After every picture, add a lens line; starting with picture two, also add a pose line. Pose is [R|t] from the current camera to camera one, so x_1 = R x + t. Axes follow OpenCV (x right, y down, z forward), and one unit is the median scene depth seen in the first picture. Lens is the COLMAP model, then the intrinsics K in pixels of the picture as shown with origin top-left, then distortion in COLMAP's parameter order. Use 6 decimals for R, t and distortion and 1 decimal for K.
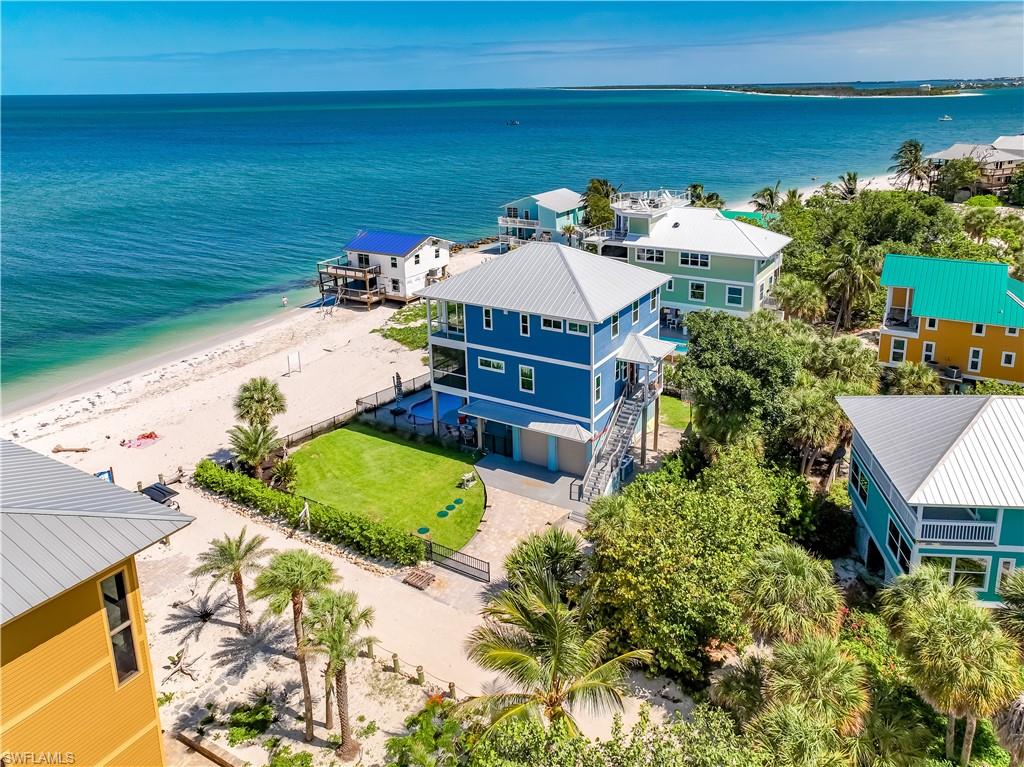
lens RADIAL K [[756.3, 0, 549.6], [0, 756.3, 273.7], [0, 0, 1]] dist [0.002210, 0.003709]
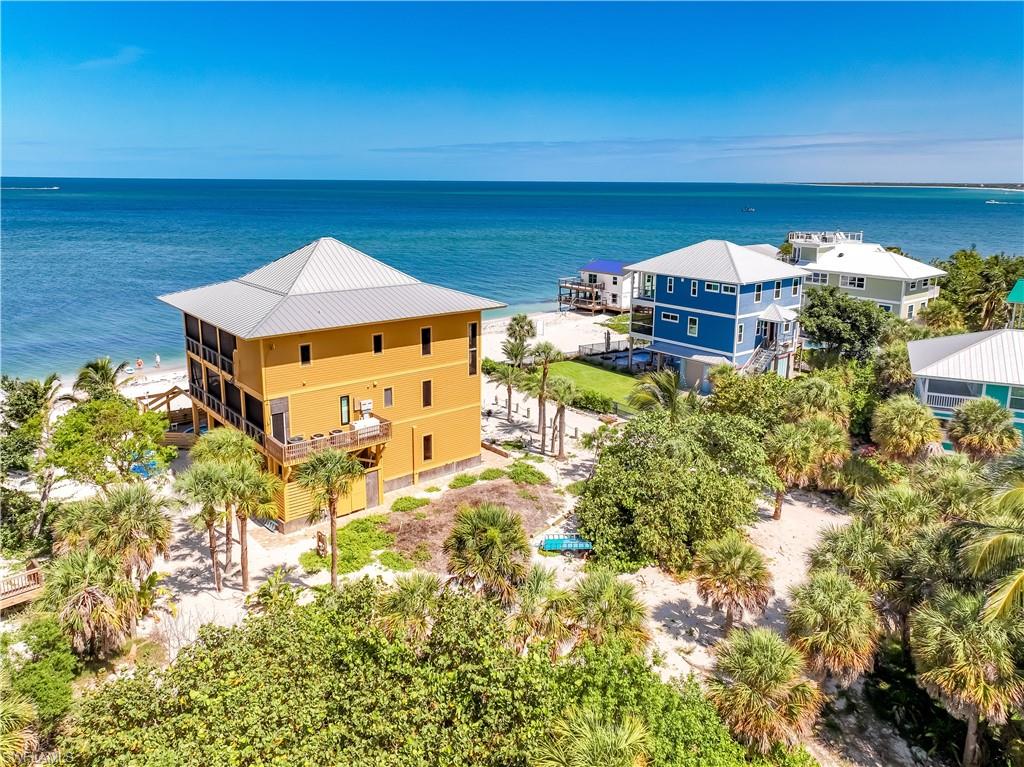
lens RADIAL K [[743.3, 0, 510.2], [0, 743.3, 322.4], [0, 0, 1]] dist [0.004401, 0.000522]
pose [[0.935100, 0.087039, -0.343528, 0.127070], [-0.104727, 0.993945, -0.033240, 0.204277], [0.338555, 0.067059, 0.938554, -0.463127]]
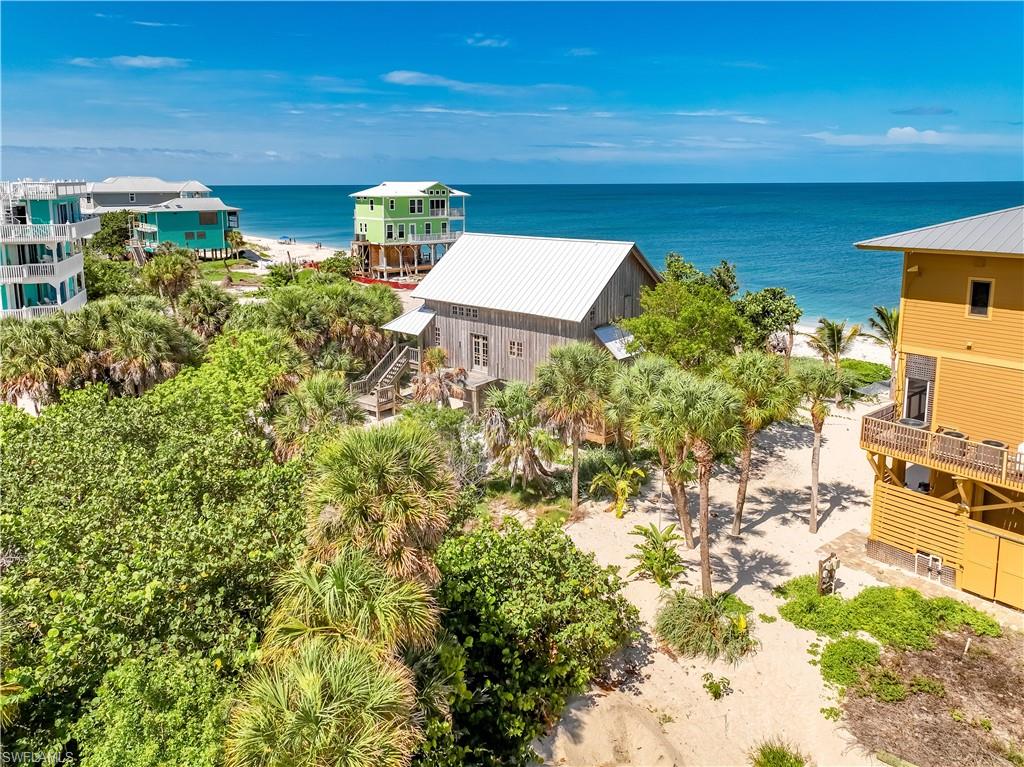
lens RADIAL K [[745.4, 0, 511.5], [0, 745.4, 300.0], [0, 0, 1]] dist [0.002175, 0.001922]
pose [[-0.350693, 0.154038, -0.923735, 0.196901], [-0.217445, 0.946028, 0.240308, 0.185046], [0.910896, 0.285136, -0.298271, 0.113127]]
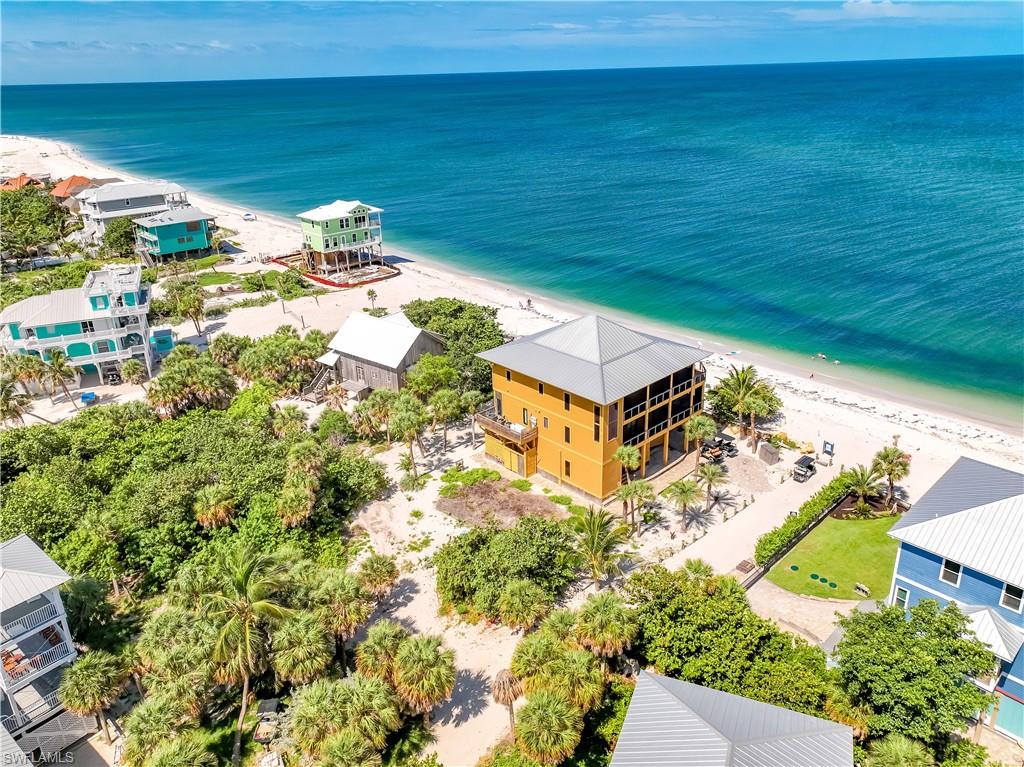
lens RADIAL K [[726.0, 0, 521.4], [0, 726.0, 357.0], [0, 0, 1]] dist [0.000535, 0.004663]
pose [[-0.286799, 0.366119, -0.885270, 0.897314], [-0.201399, 0.880396, 0.429350, -0.429489], [0.936581, 0.301430, -0.178761, 0.522757]]
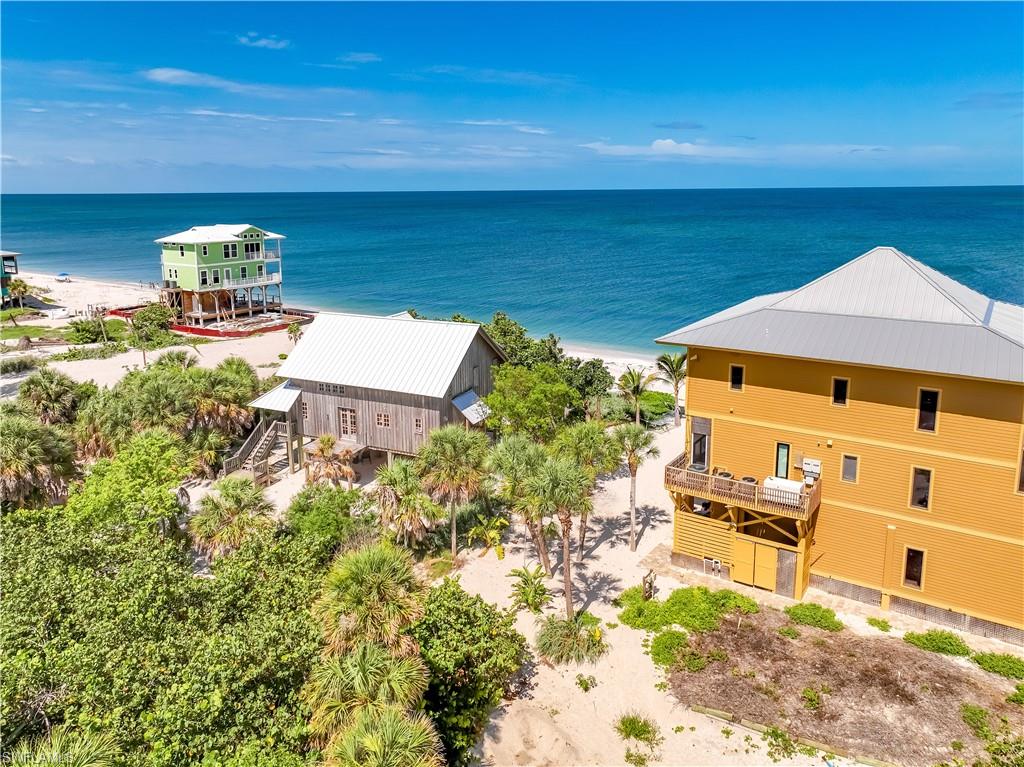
lens RADIAL K [[738.8, 0, 521.6], [0, 738.8, 324.5], [0, 0, 1]] dist [0.001202, 0.002629]
pose [[-0.068695, 0.187893, -0.979784, 0.321299], [-0.230822, 0.952463, 0.198837, 0.095206], [0.970568, 0.239815, -0.022060, 0.053490]]
